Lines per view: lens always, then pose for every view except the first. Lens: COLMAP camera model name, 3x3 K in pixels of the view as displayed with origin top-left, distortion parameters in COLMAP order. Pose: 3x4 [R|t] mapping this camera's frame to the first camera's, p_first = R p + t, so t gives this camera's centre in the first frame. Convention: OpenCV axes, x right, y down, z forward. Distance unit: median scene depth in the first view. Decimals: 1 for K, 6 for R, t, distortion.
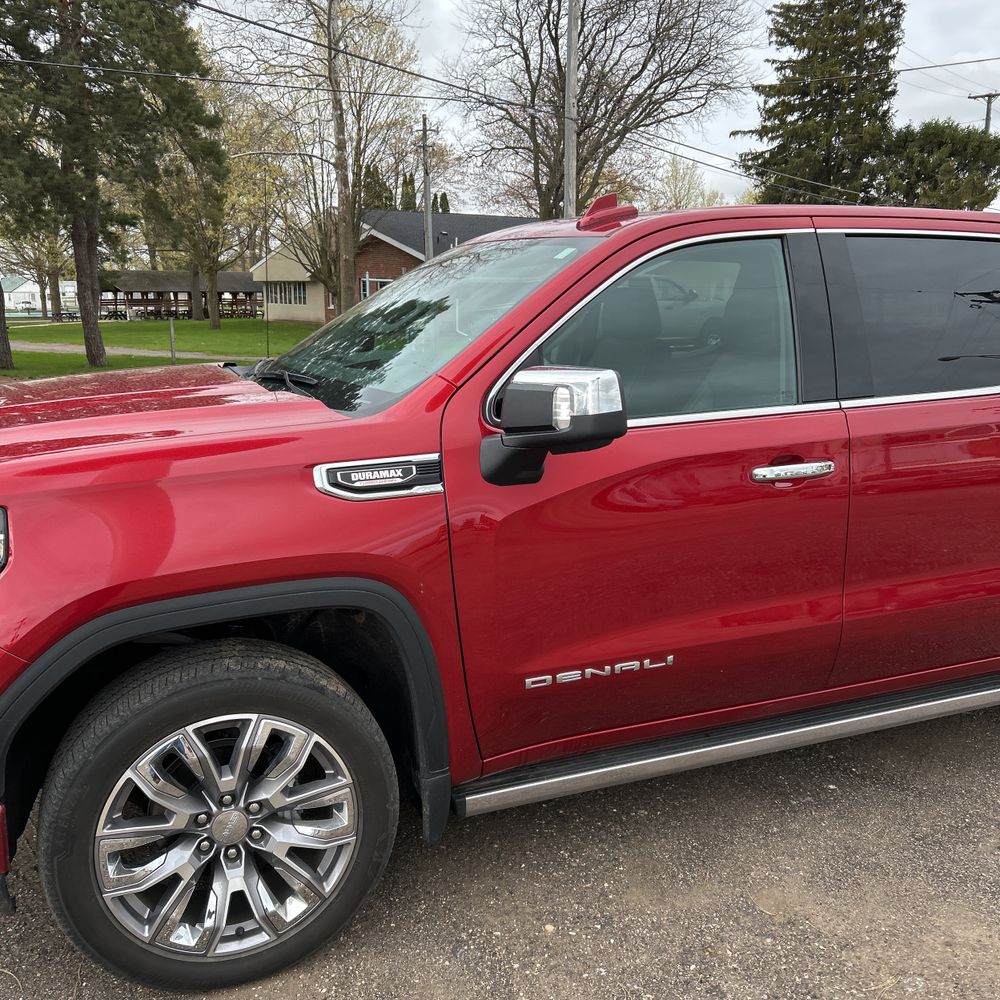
lens RADIAL K [[990.5, 0, 488.6], [0, 990.5, 514.0], [0, 0, 1]] dist [0.101581, -0.210930]
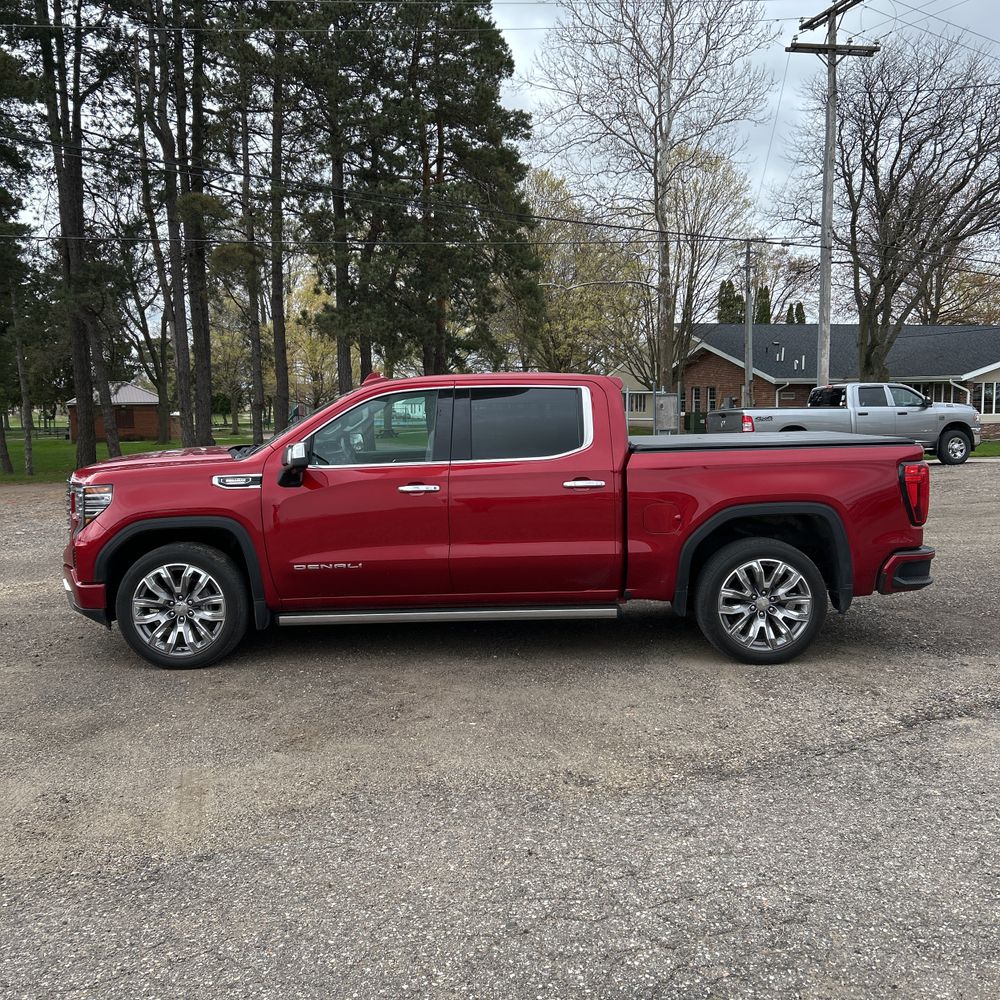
lens RADIAL K [[996.4, 0, 489.0], [0, 996.4, 503.5], [0, 0, 1]] dist [0.039091, -0.043293]
pose [[0.930983, 0.029473, -0.363871, 1.375487], [-0.070966, 0.992332, -0.101194, 0.224978], [0.358098, 0.120033, 0.925936, -1.145667]]
